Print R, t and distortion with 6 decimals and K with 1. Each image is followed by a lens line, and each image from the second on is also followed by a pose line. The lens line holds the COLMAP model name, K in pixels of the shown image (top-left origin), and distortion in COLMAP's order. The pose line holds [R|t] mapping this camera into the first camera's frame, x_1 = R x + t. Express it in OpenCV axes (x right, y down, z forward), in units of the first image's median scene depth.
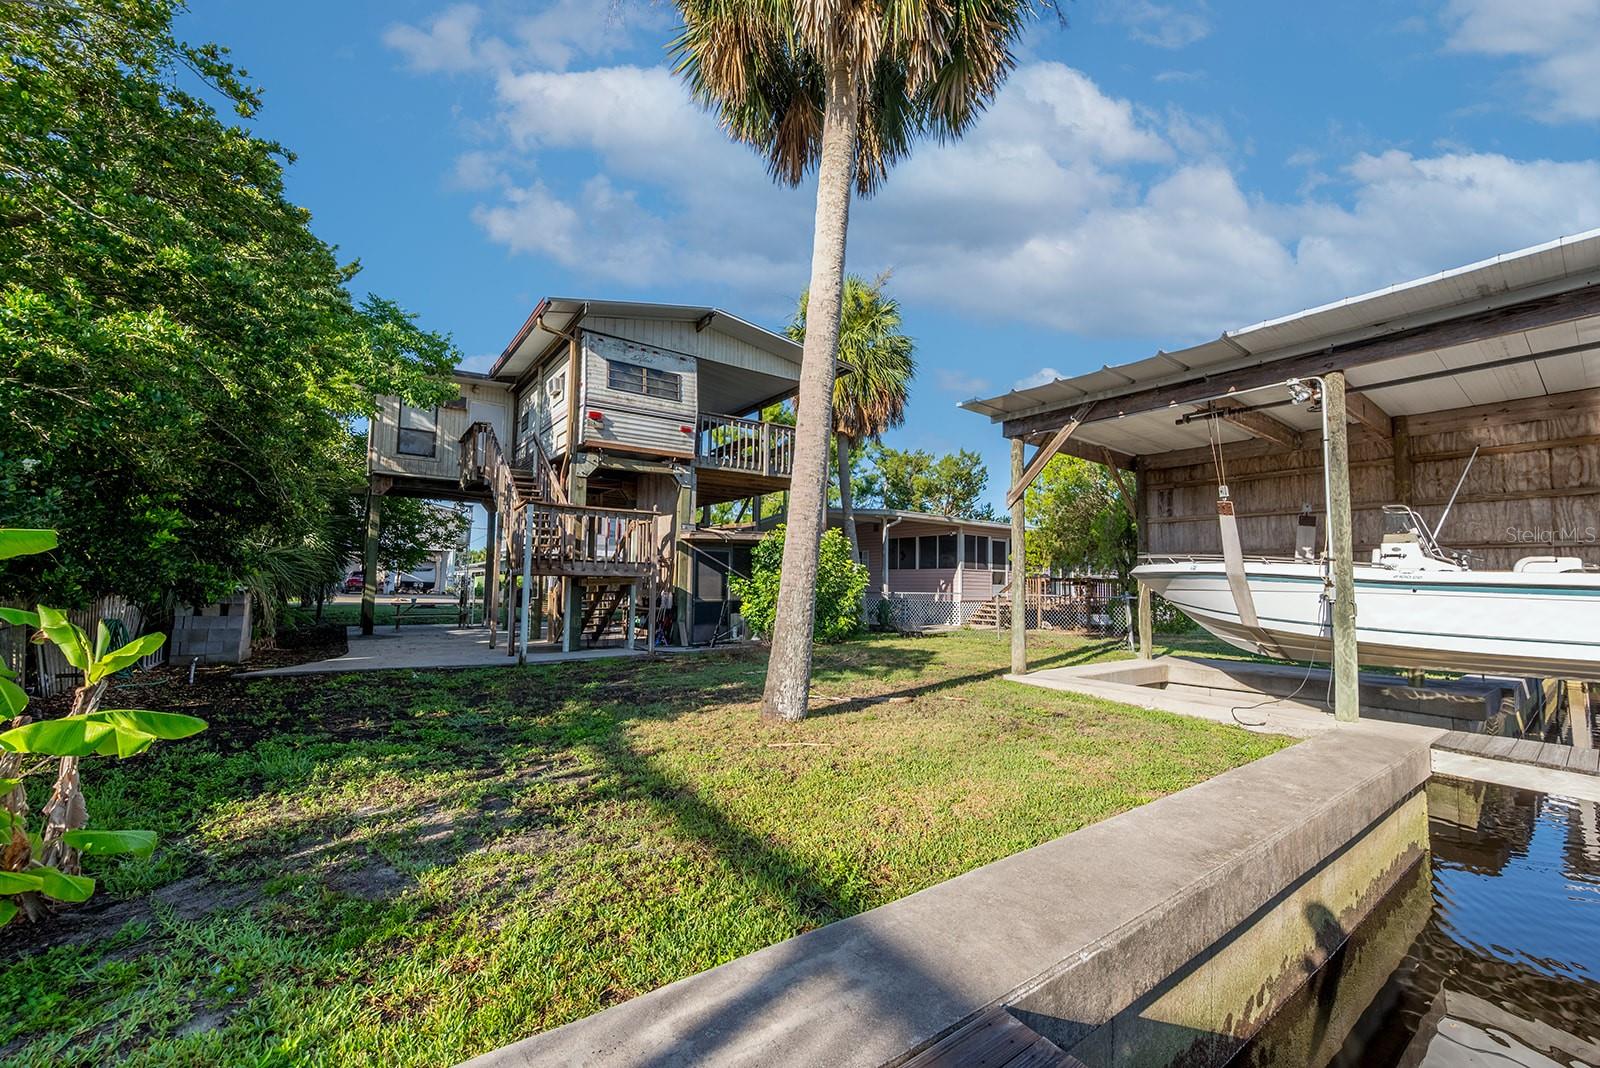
lens RADIAL K [[631.8, 0, 802.7], [0, 631.8, 535.8], [0, 0, 1]] dist [-0.003359, -0.000278]
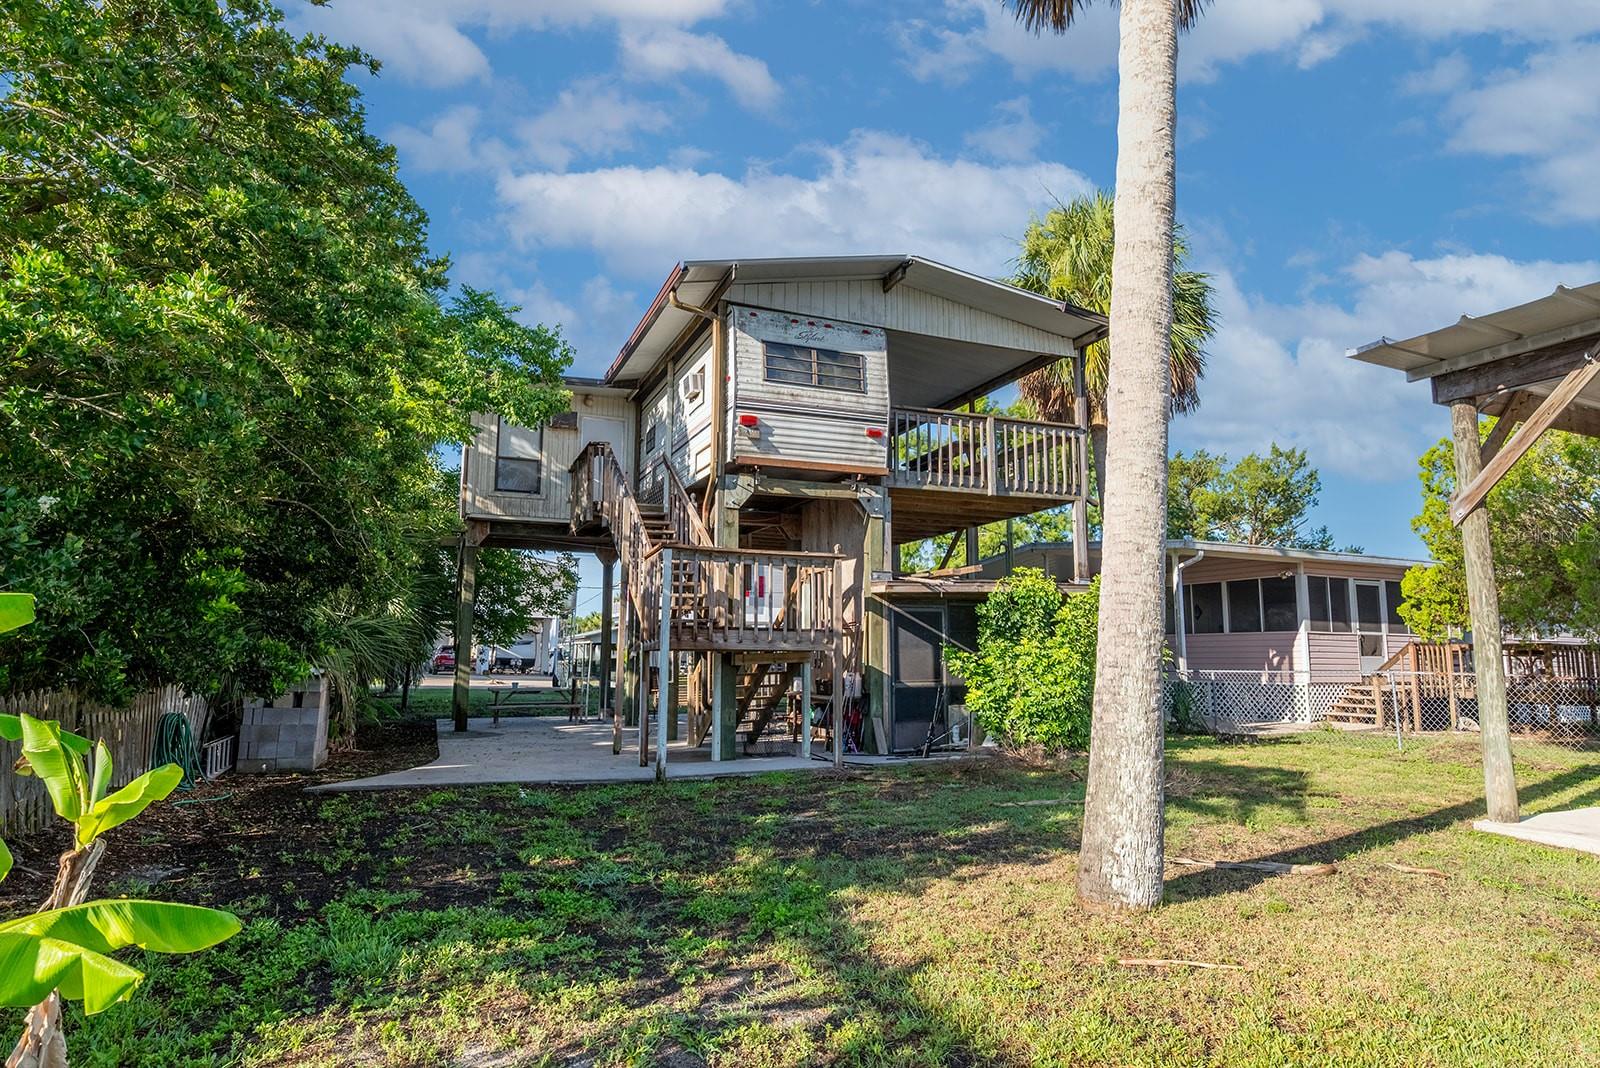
lens RADIAL K [[880.8, 0, 802.5], [0, 880.8, 536.2], [0, 0, 1]] dist [-0.001570, -0.003590]
pose [[0.973146, -0.039522, -0.226772, -0.071616], [0.025747, 0.997657, -0.063384, 0.002172], [0.228746, 0.055843, 0.971883, 0.091454]]
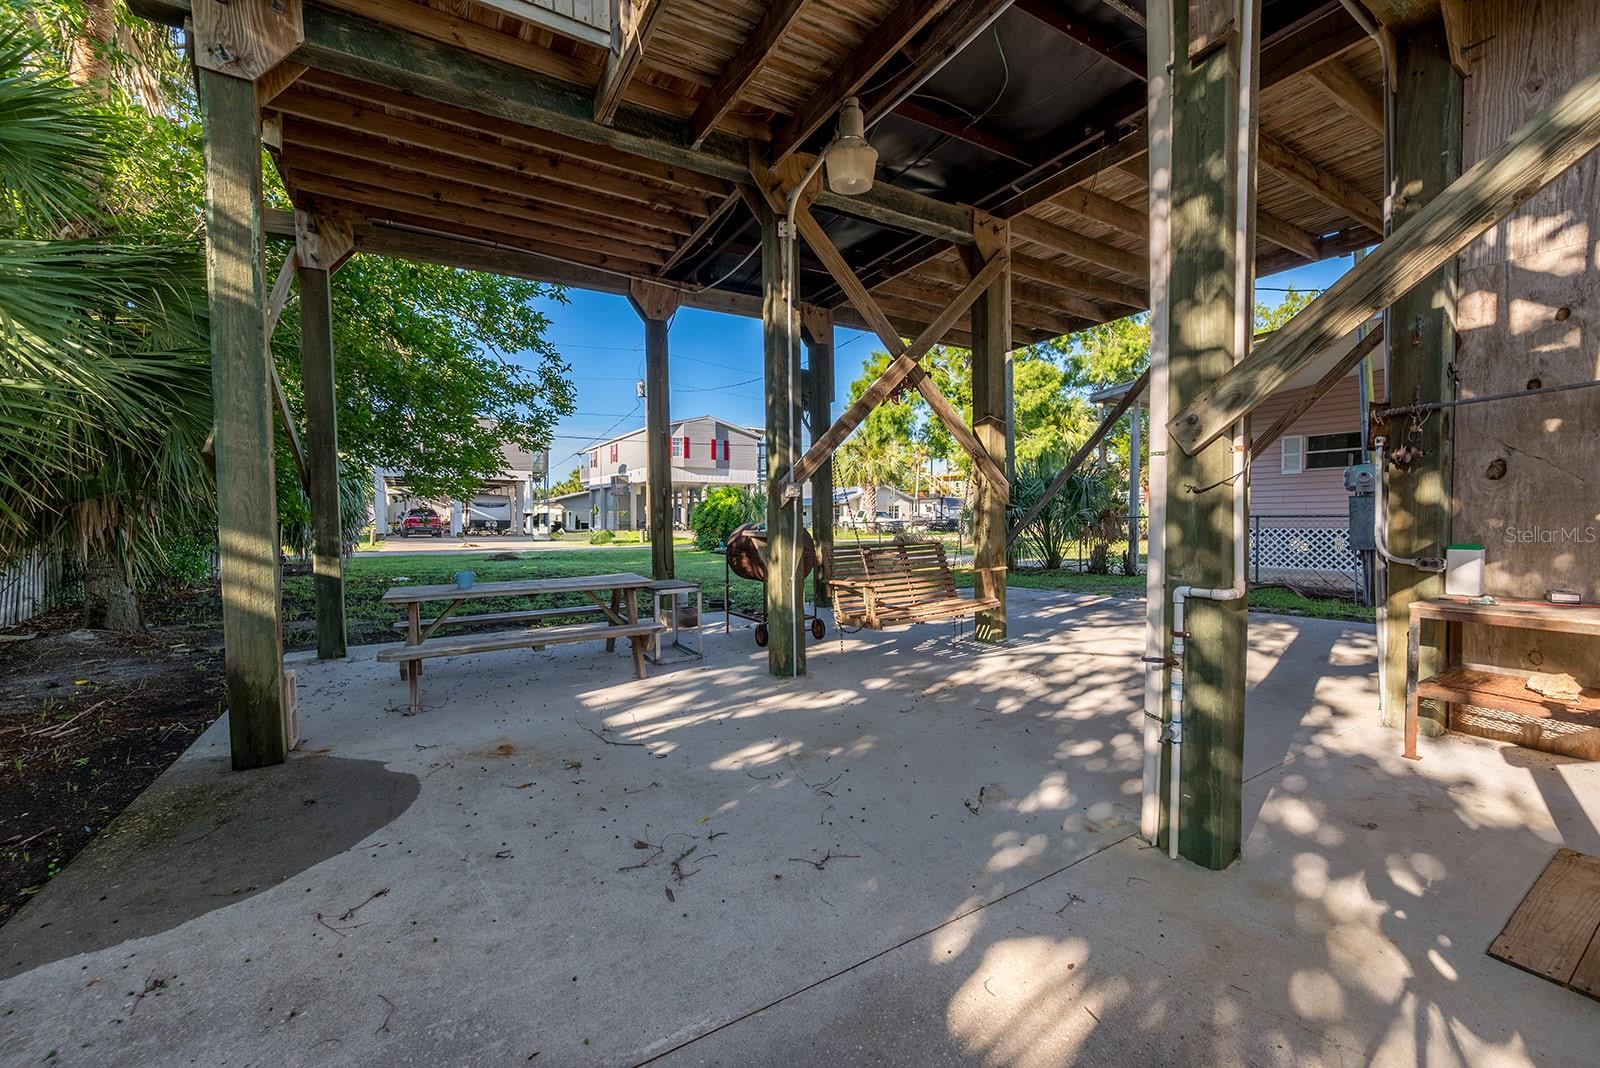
lens RADIAL K [[631.8, 0, 802.2], [0, 631.8, 536.3], [0, 0, 1]] dist [-0.003359, -0.000278]
pose [[0.995597, -0.021114, -0.091331, -0.798874], [0.030959, 0.993694, 0.107766, 0.105334], [0.088480, -0.110119, 0.989972, 1.336013]]
